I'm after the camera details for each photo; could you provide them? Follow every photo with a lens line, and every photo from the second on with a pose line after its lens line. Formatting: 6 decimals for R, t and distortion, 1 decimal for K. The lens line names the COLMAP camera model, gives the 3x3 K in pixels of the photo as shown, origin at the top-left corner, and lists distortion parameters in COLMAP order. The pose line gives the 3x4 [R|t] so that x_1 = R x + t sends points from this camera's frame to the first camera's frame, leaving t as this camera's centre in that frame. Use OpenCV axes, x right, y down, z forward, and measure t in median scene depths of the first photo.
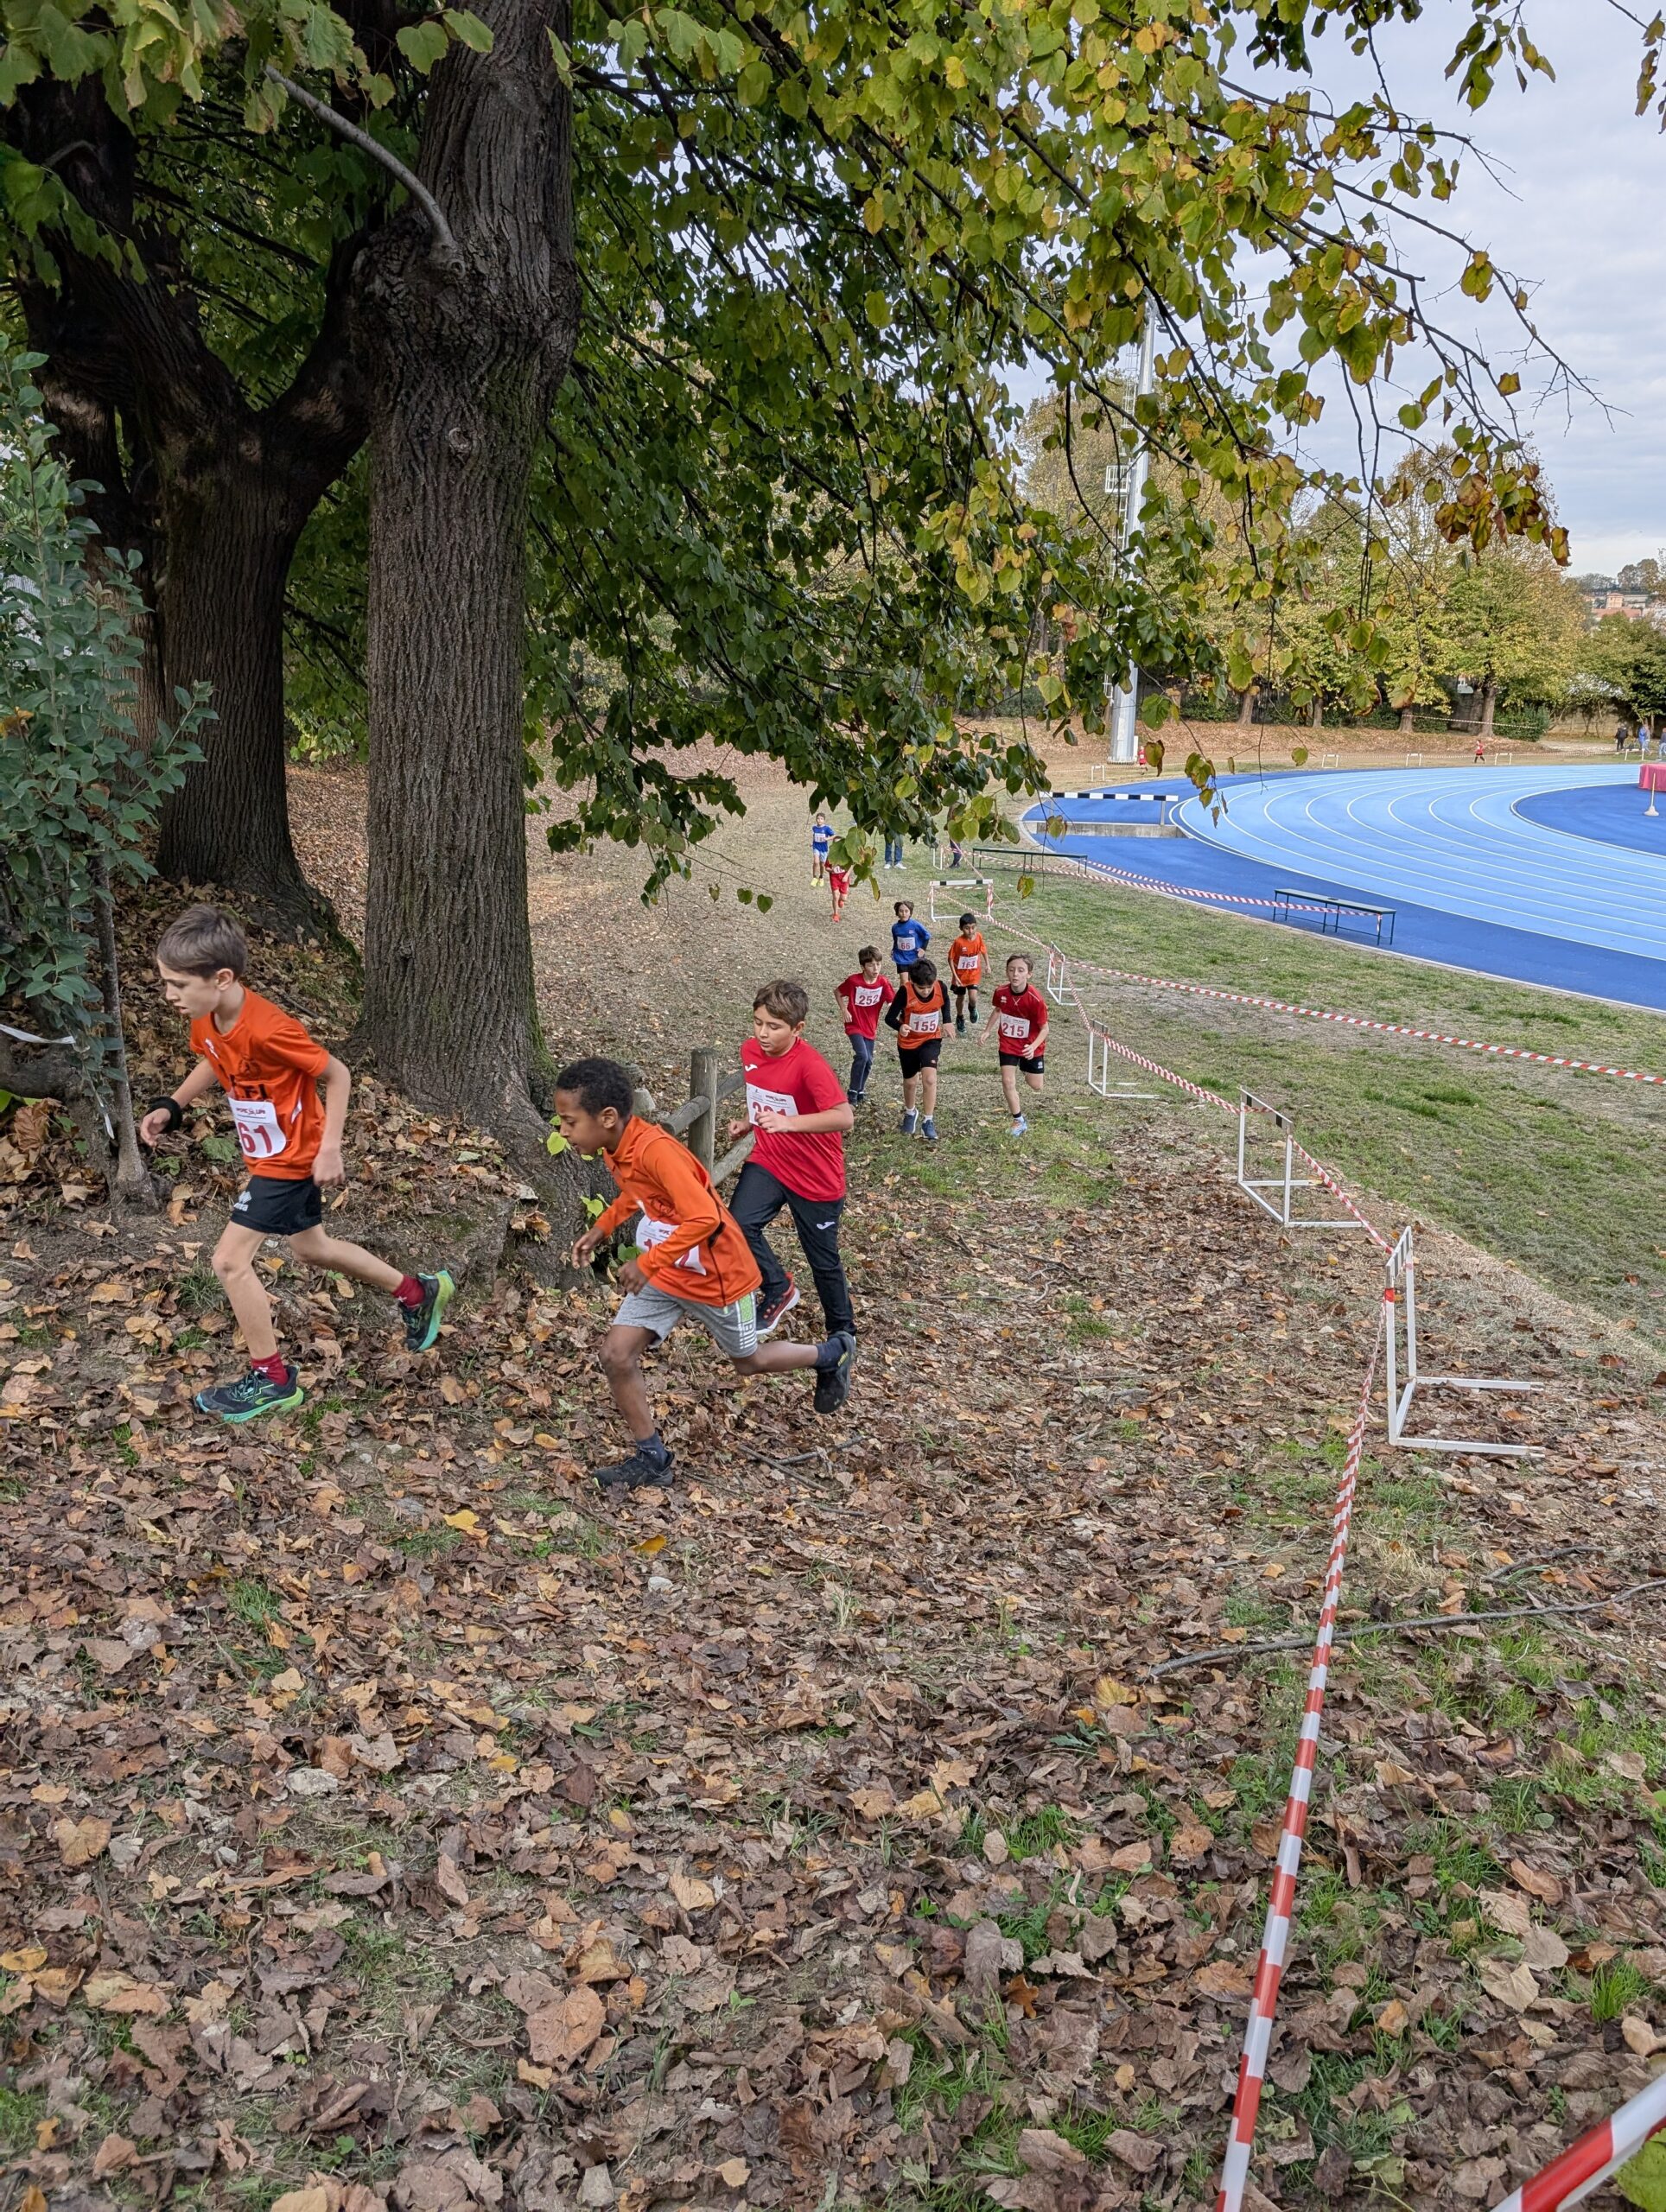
lens RADIAL K [[1655.3, 0, 833.0], [0, 1655.3, 1106.0], [0, 0, 1]] dist [0.029737, -0.013324]
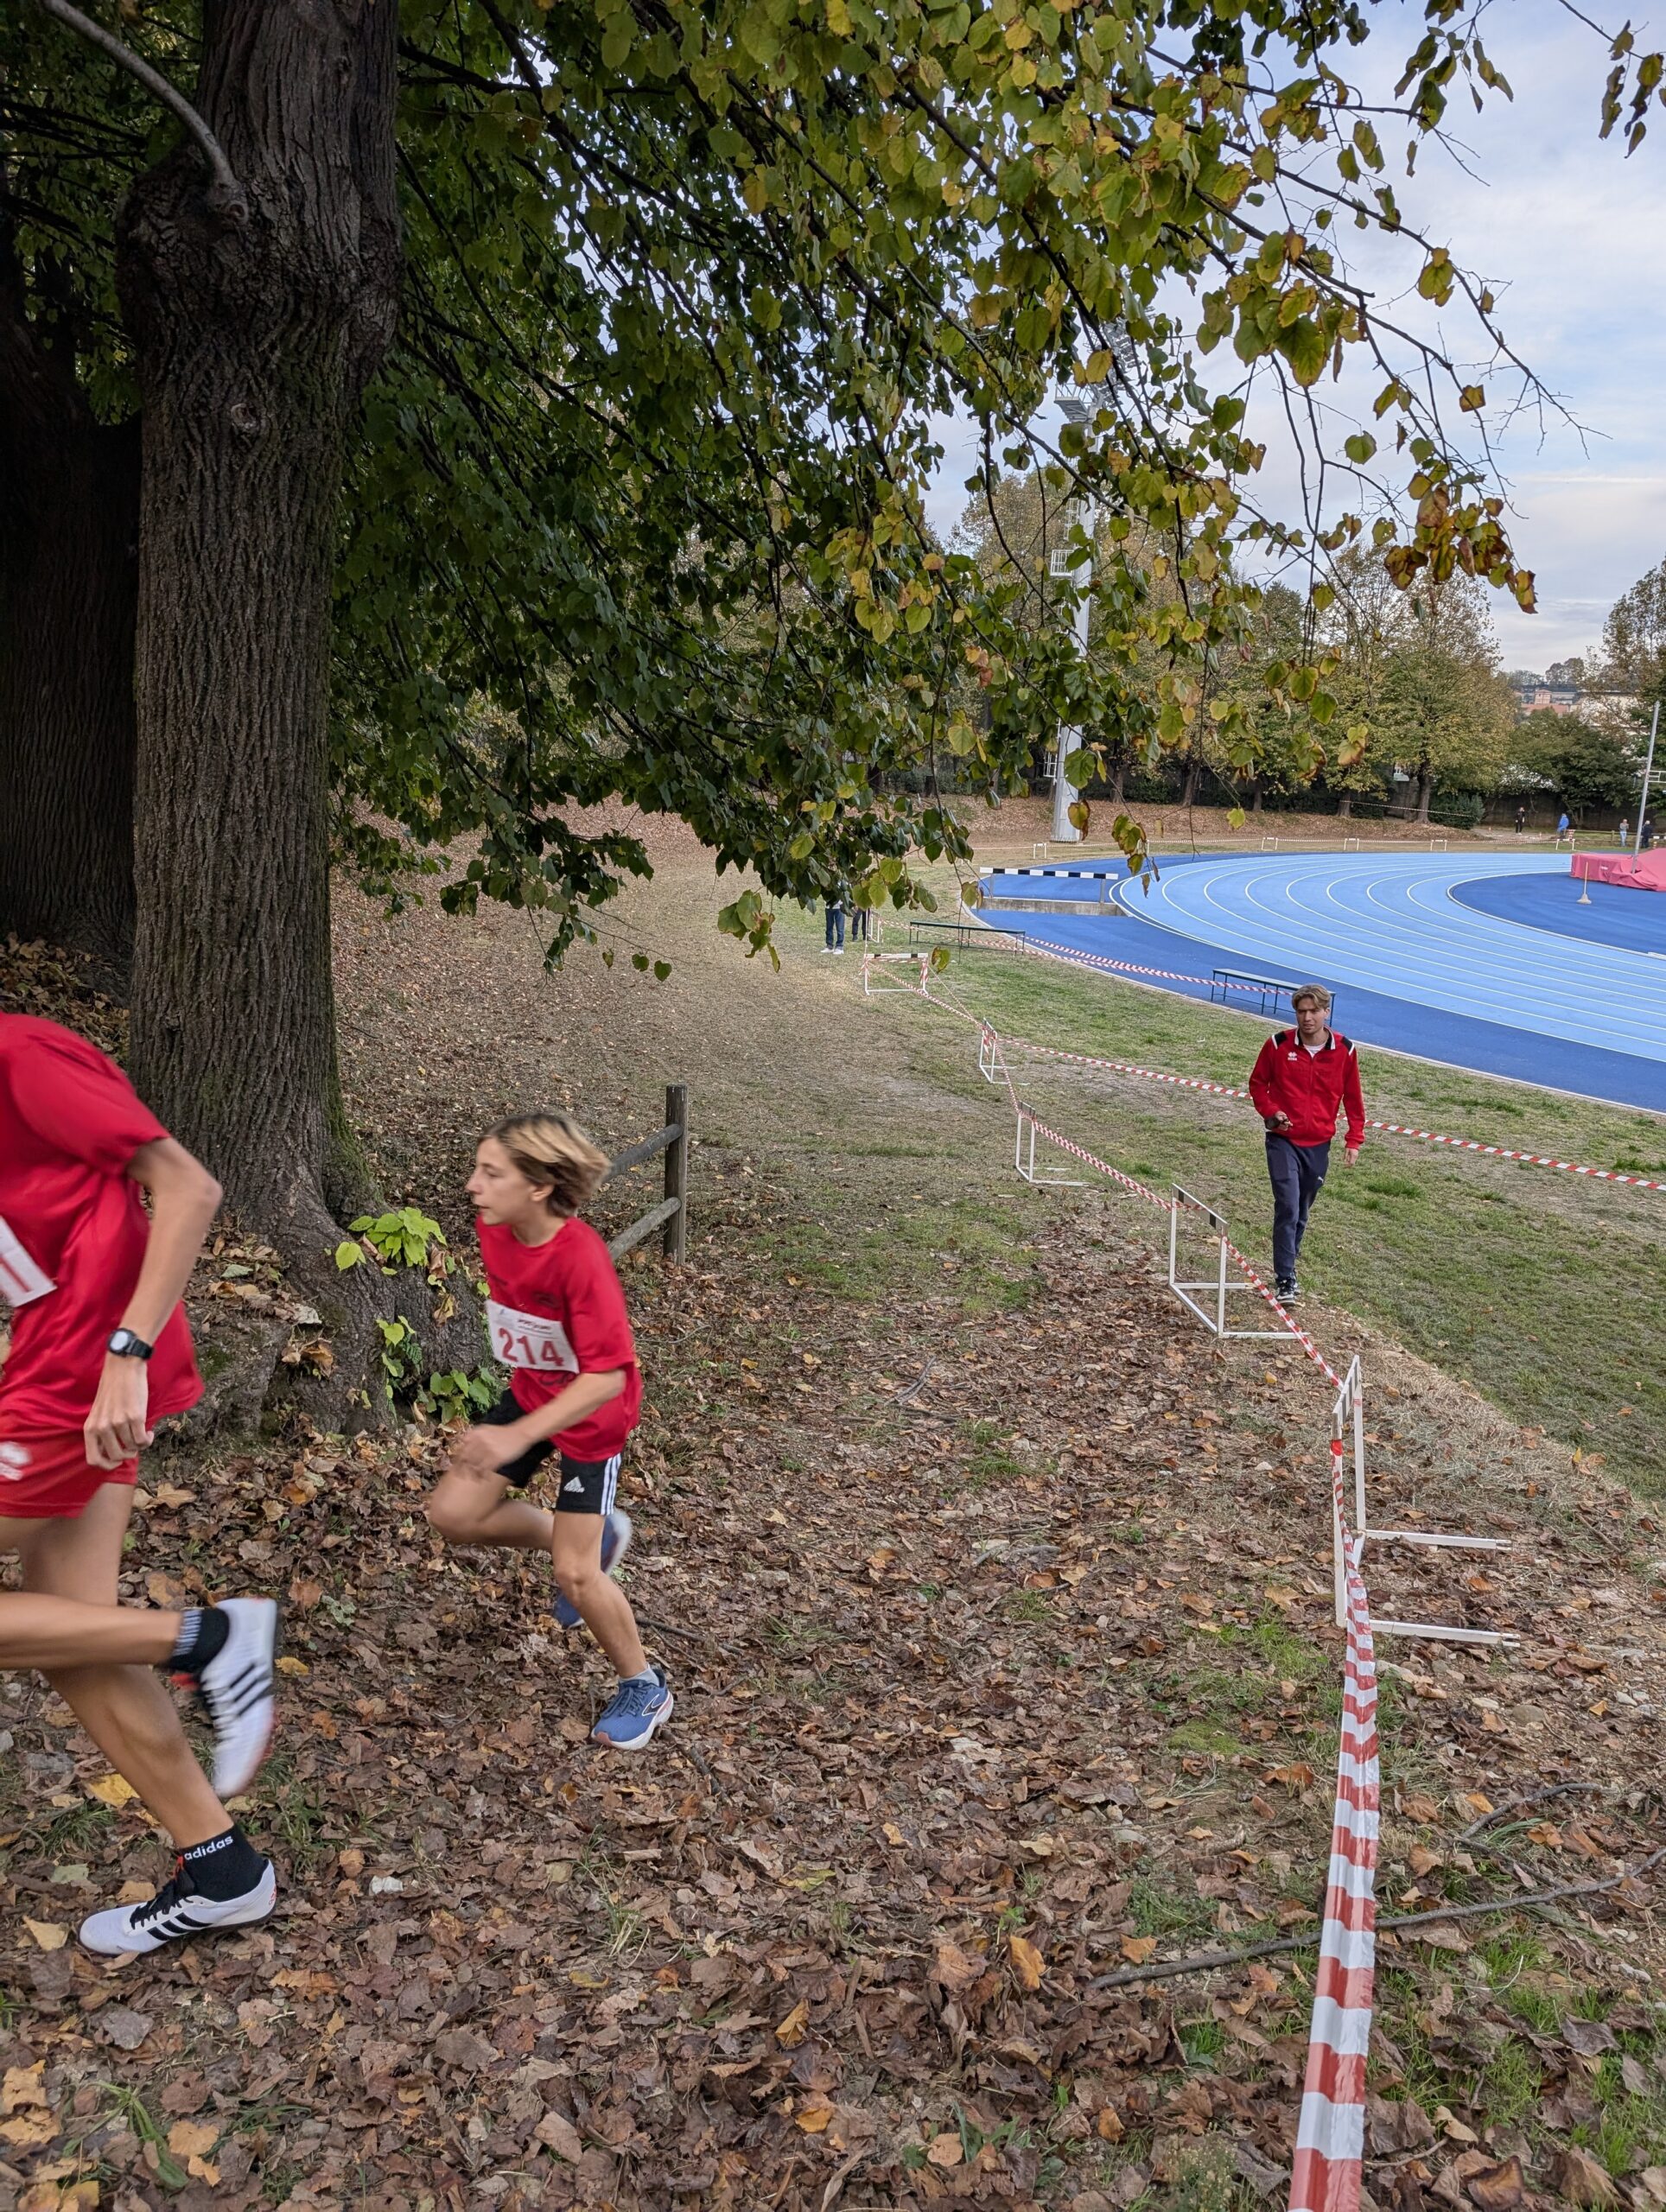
lens RADIAL K [[1655.3, 0, 833.0], [0, 1655.3, 1106.0], [0, 0, 1]] dist [0.029737, -0.013324]
pose [[0.999313, 0.015813, 0.033509, 0.036017], [-0.014371, 0.998979, -0.042826, -0.015469], [-0.034152, 0.042315, 0.998520, 0.118778]]
